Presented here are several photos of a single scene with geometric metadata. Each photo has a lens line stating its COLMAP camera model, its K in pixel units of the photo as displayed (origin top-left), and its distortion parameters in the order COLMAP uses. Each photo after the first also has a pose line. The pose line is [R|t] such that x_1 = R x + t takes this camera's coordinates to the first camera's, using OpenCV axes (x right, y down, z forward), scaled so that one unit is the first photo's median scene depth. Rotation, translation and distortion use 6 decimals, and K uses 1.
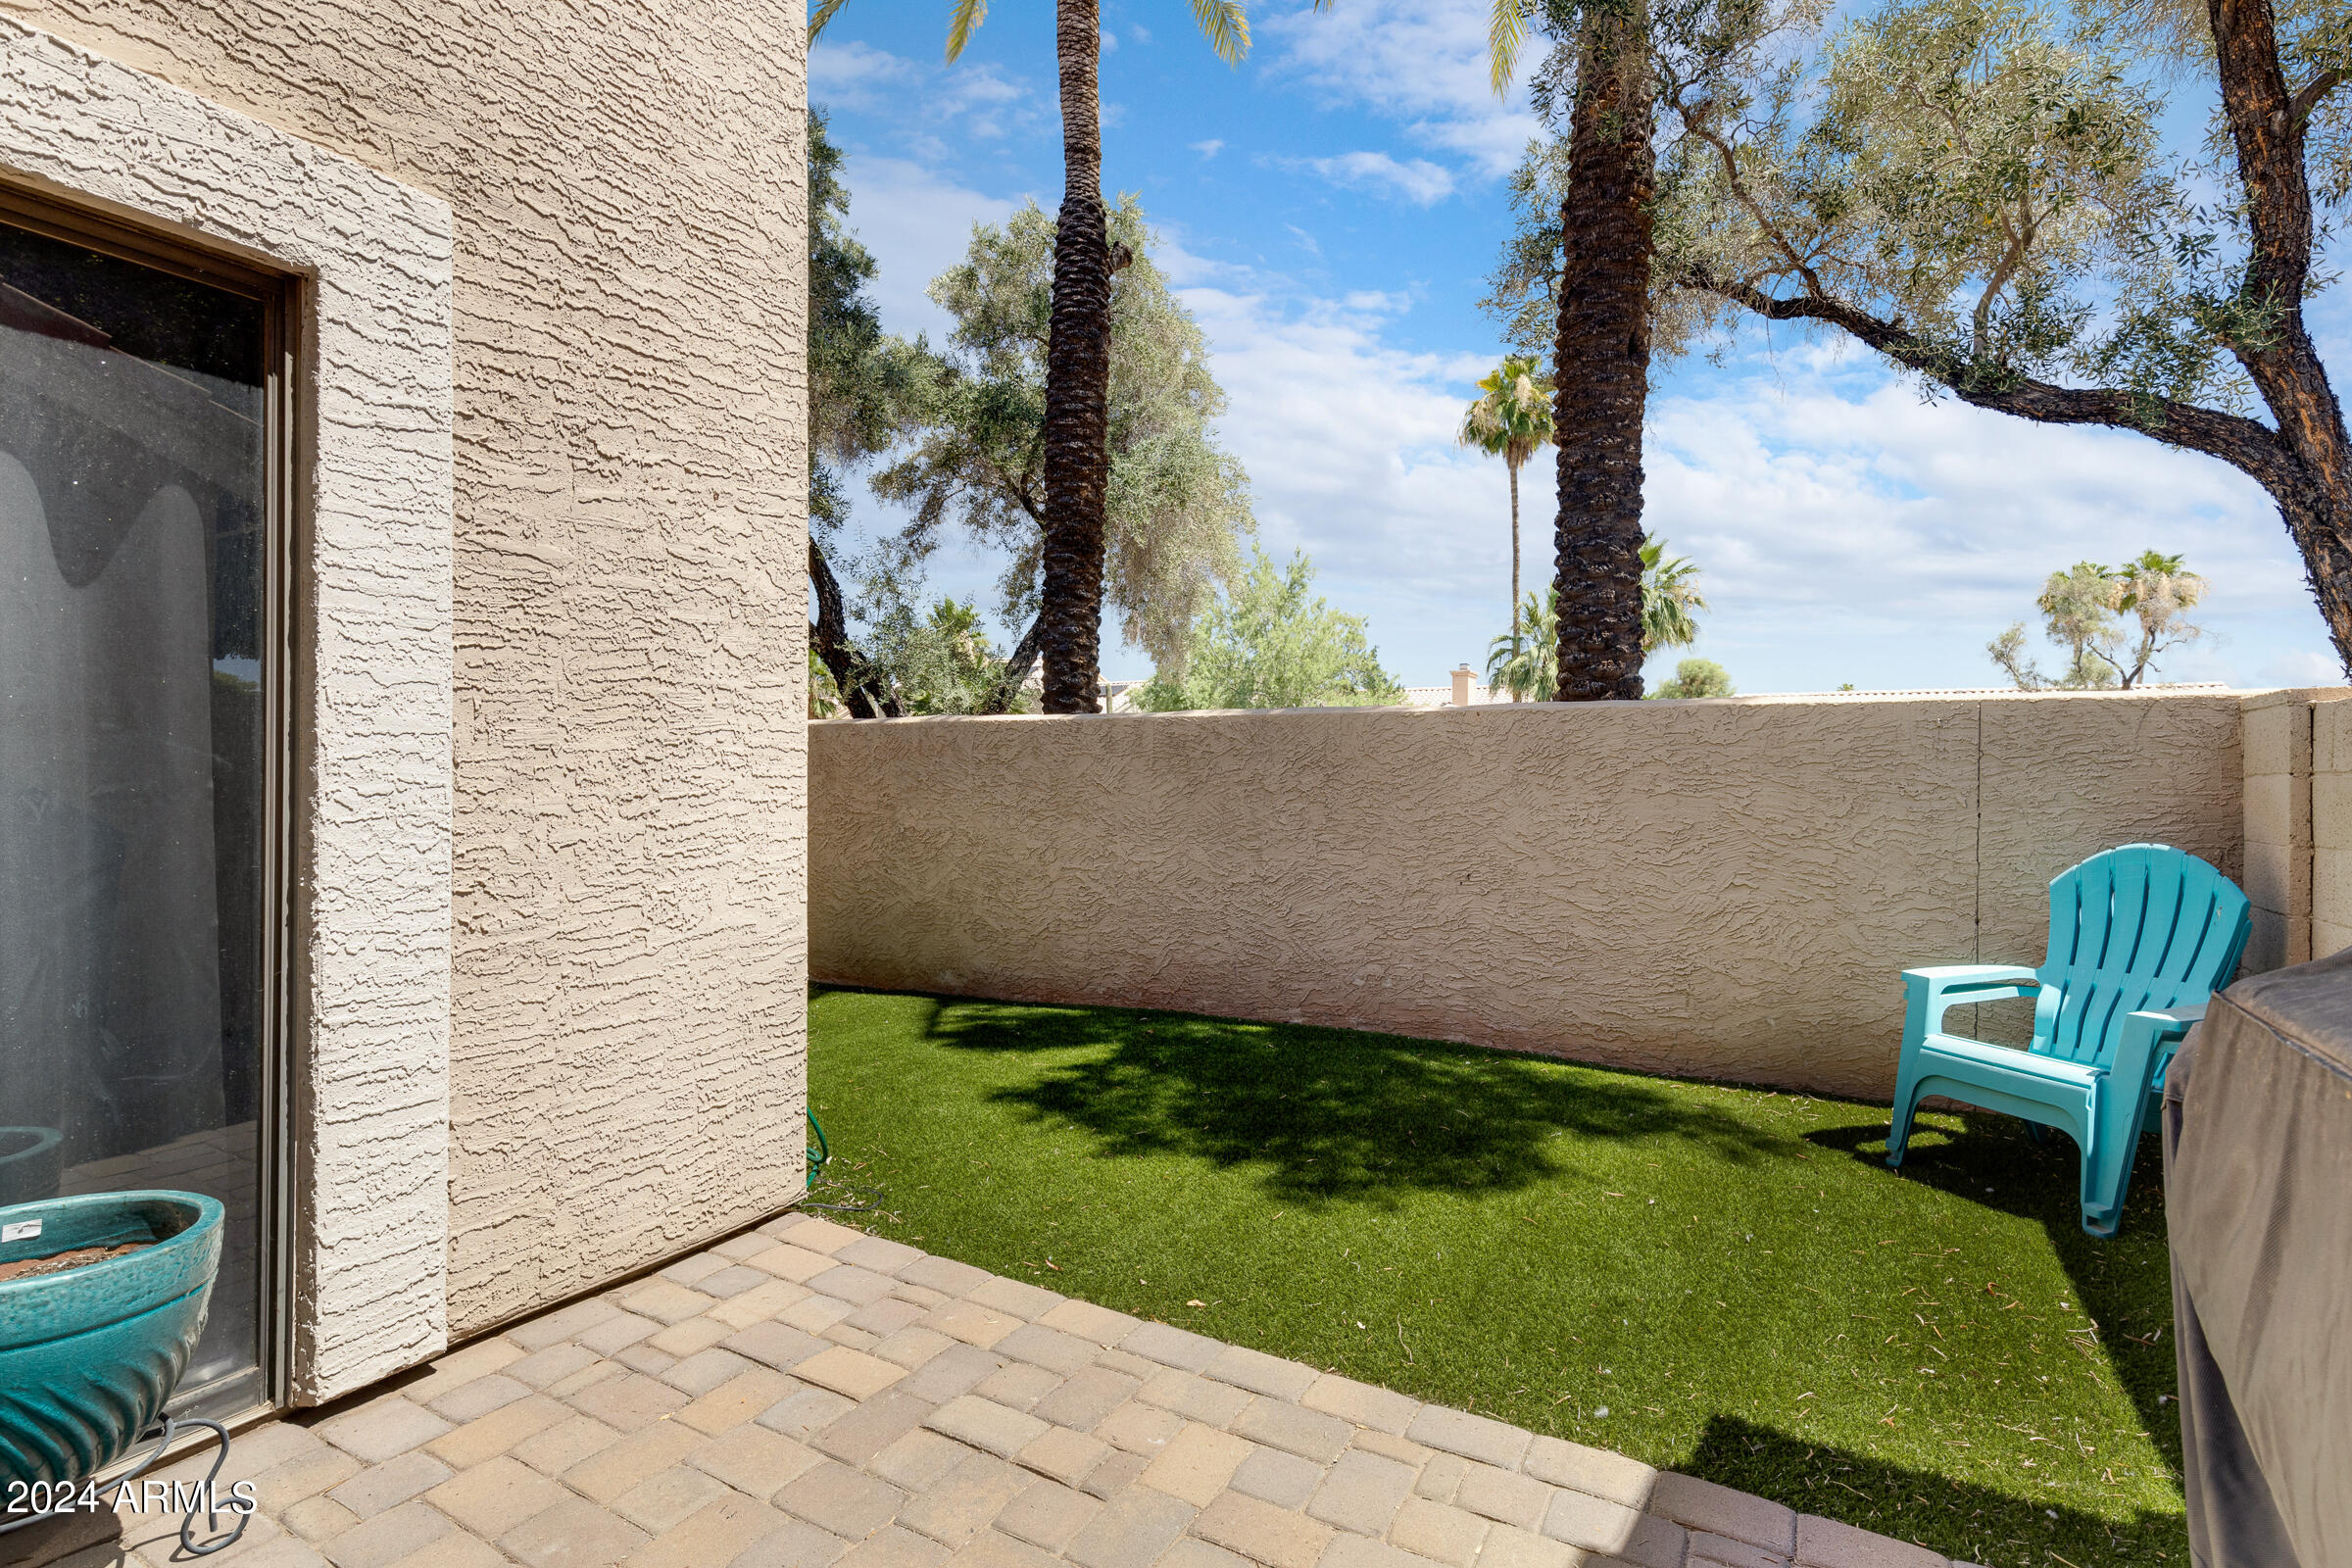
lens RADIAL K [[1094.8, 0, 1176.0], [0, 1094.8, 784.0], [0, 0, 1]] dist [0.003005, -0.000189]
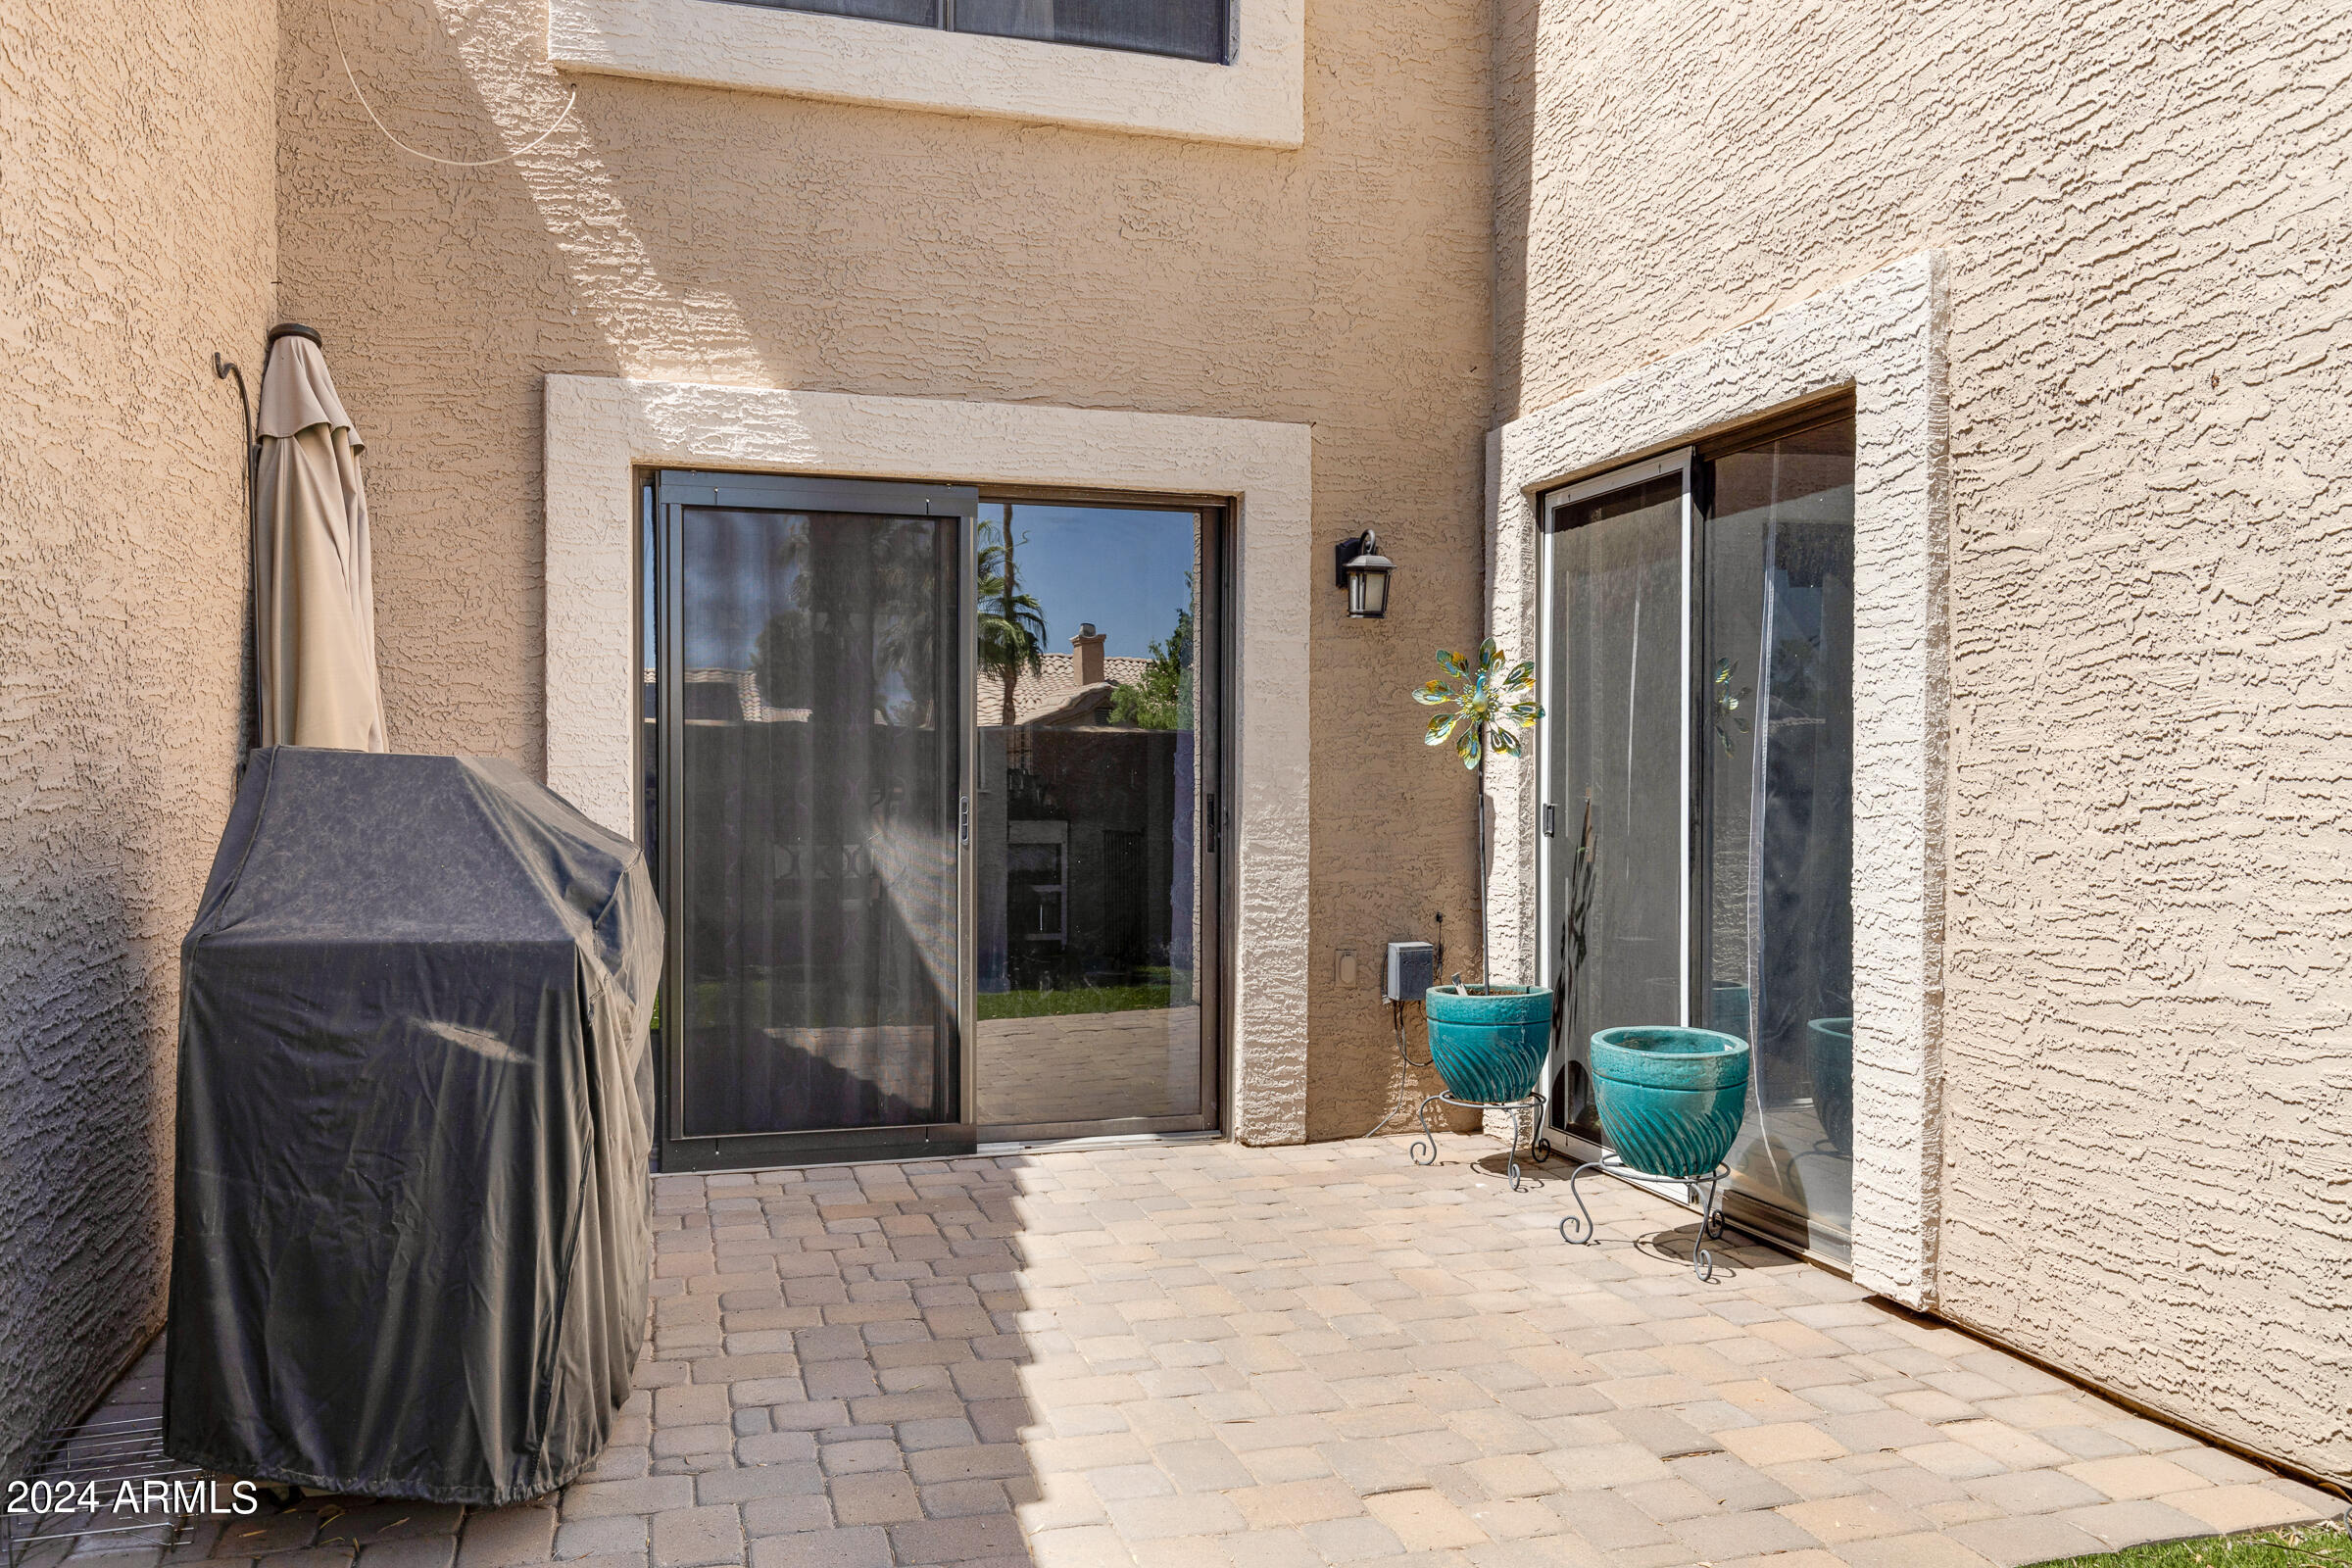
lens RADIAL K [[1766.6, 0, 1176.0], [0, 1766.6, 784.0], [0, 0, 1]] dist [-0.006967, -0.004034]
pose [[-0.687875, -0.002980, -0.725823, 0.916750], [-0.007340, 0.999969, 0.002850, -0.002313], [0.725792, 0.007288, -0.687876, 1.377897]]
